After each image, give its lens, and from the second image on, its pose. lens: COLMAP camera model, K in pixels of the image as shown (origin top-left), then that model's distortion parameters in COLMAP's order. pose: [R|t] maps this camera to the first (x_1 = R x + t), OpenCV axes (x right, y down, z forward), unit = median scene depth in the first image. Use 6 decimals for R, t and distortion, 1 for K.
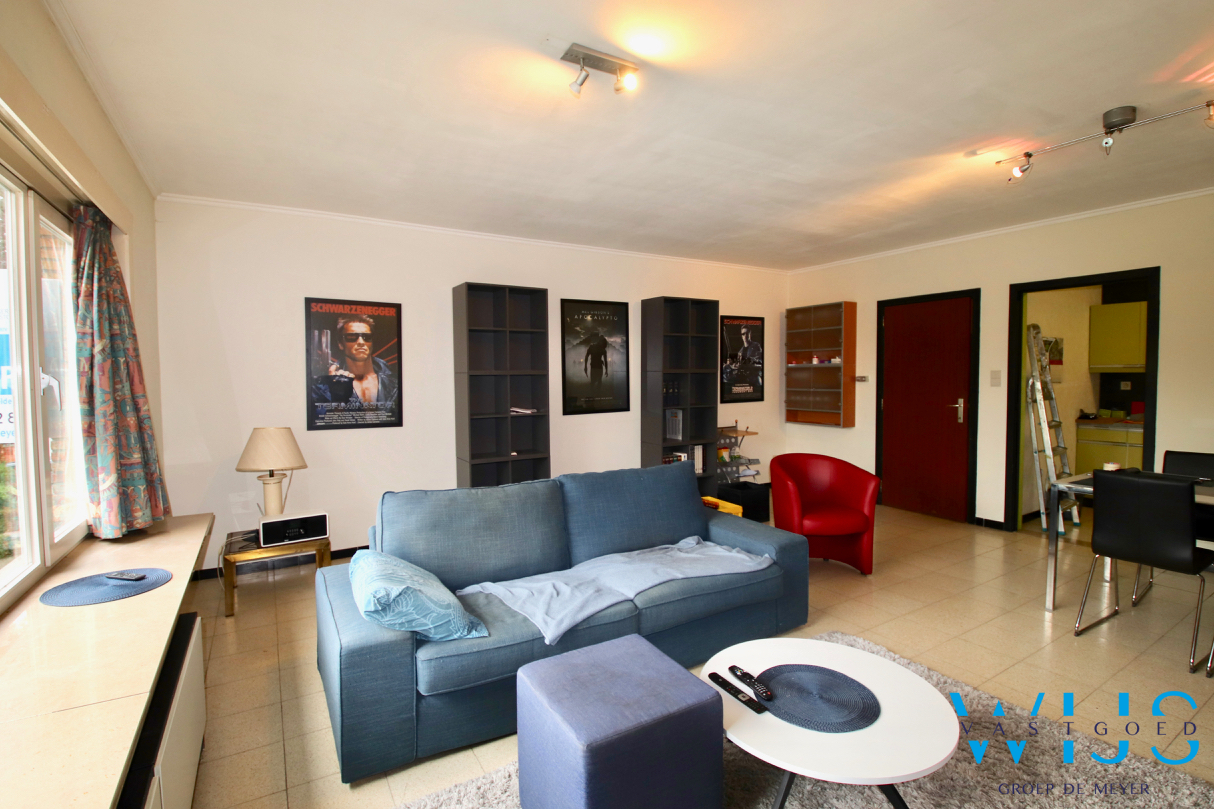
lens RADIAL K [[544.2, 0, 606.4], [0, 544.2, 404.1], [0, 0, 1]] dist [-0.058136, -0.001056]
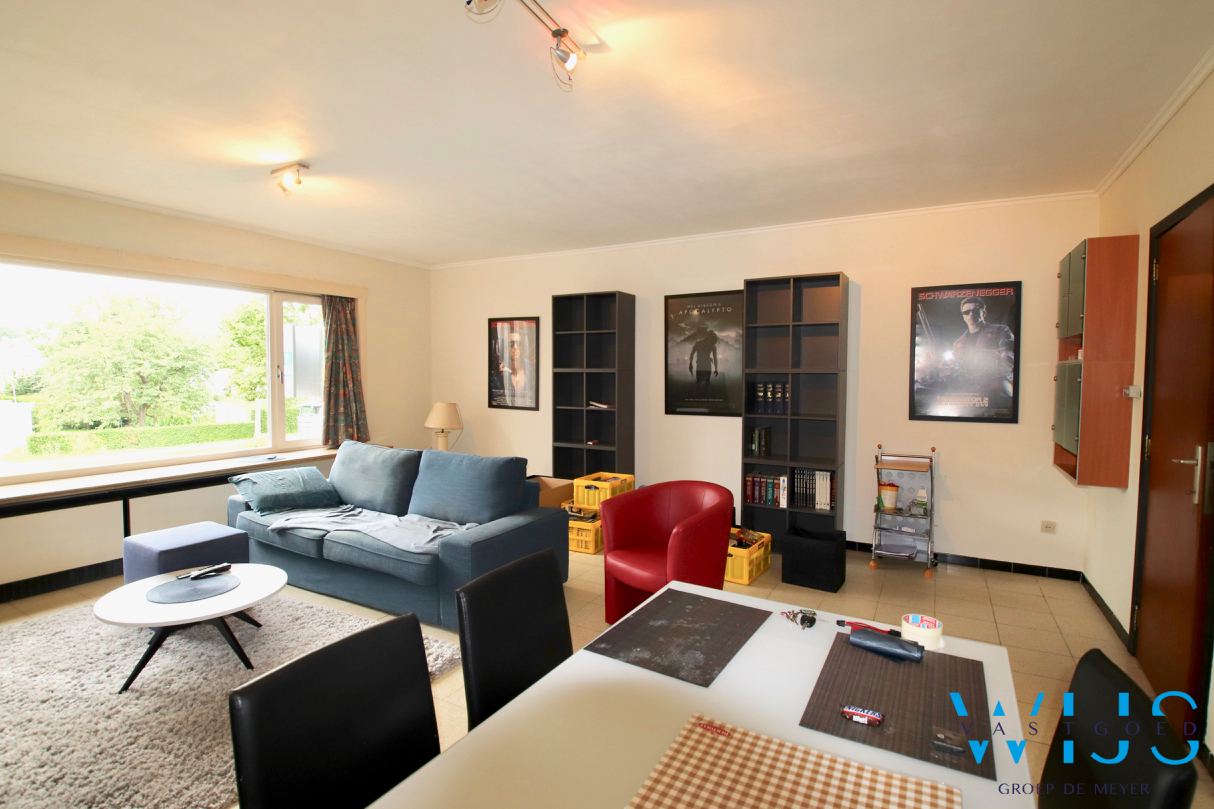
lens RADIAL K [[544.2, 0, 617.3], [0, 544.2, 394.7], [0, 0, 1]] dist [-0.058136, -0.001056]
pose [[0.503837, 0.054053, -0.862106, 0.708283], [-0.048229, 0.998244, 0.034402, -0.043480], [0.862451, 0.024246, 0.505559, 0.418140]]
